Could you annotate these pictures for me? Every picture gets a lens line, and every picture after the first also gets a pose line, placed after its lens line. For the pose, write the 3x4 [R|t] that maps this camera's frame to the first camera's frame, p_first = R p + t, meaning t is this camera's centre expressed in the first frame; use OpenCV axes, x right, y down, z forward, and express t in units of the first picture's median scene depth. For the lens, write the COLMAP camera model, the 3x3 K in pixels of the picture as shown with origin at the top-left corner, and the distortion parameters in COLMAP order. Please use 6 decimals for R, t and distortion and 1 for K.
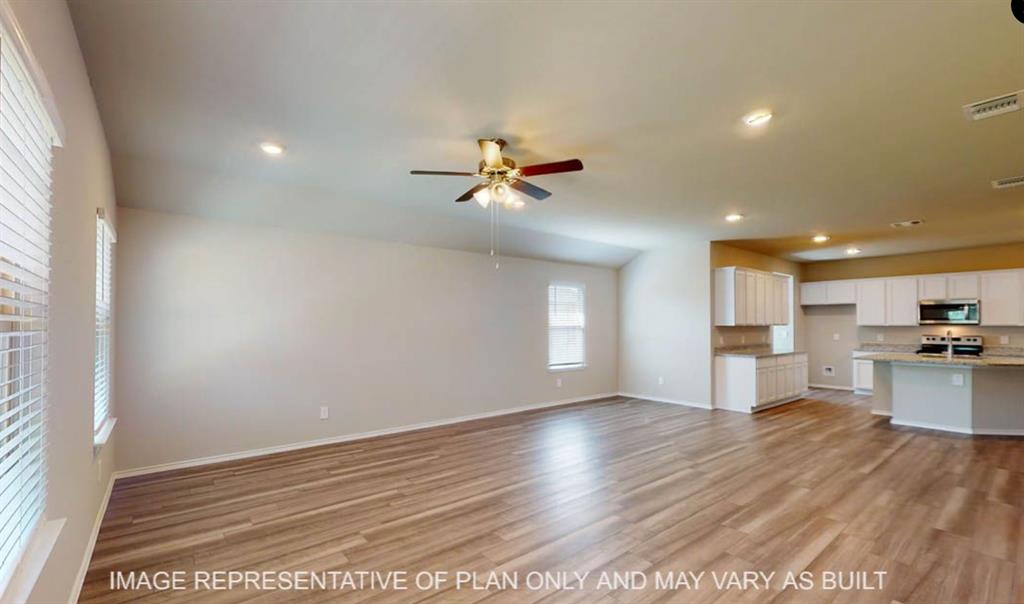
lens RADIAL K [[433.8, 0, 499.1], [0, 433.8, 312.7], [0, 0, 1]] dist [-0.000978, 0.000951]
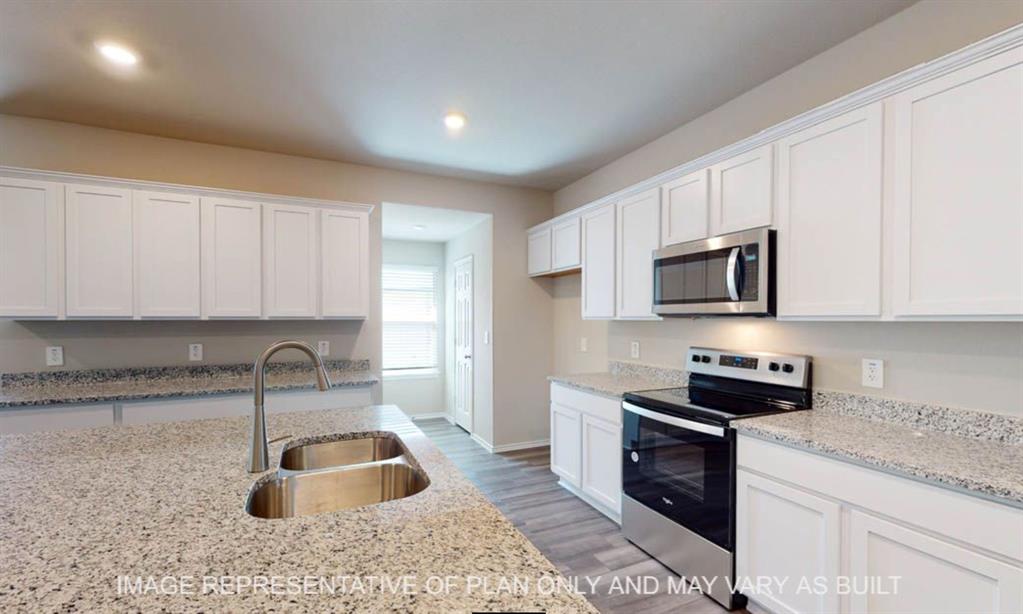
lens RADIAL K [[431.3, 0, 507.9], [0, 431.3, 314.4], [0, 0, 1]] dist [-0.000399, -0.000595]
pose [[0.971728, -0.001603, -0.236098, 0.968447], [0.005144, 0.999883, 0.014385, 0.019941], [0.236047, -0.015193, 0.971623, 0.657136]]
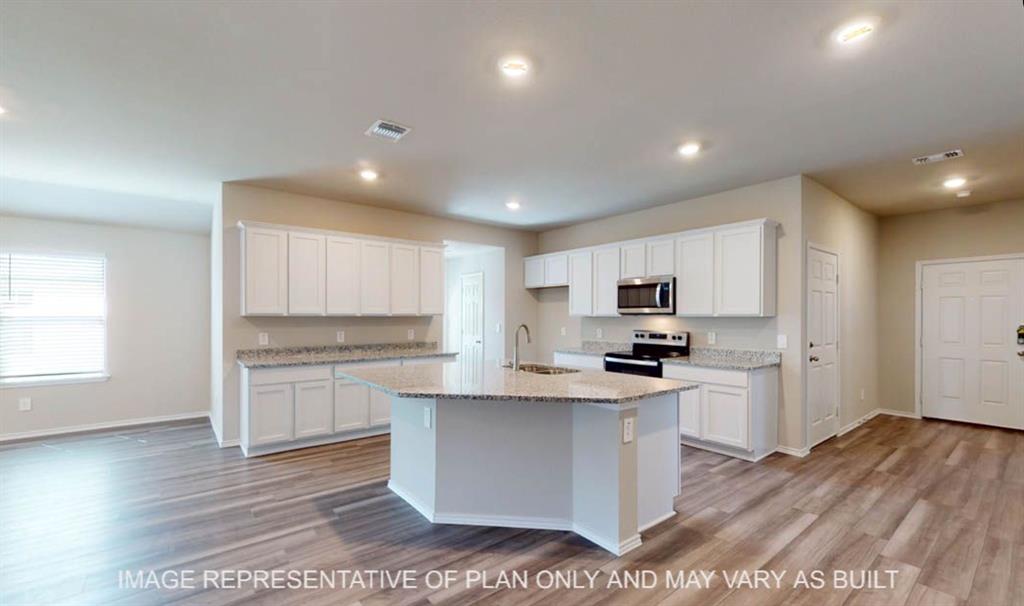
lens RADIAL K [[445.9, 0, 508.5], [0, 445.9, 305.2], [0, 0, 1]] dist [0.003616, 0.000708]
pose [[0.999959, 0.002361, 0.008791, 0.817827], [-0.002372, 0.999997, 0.001153, 0.012104], [-0.008788, -0.001173, 0.999961, 0.311267]]
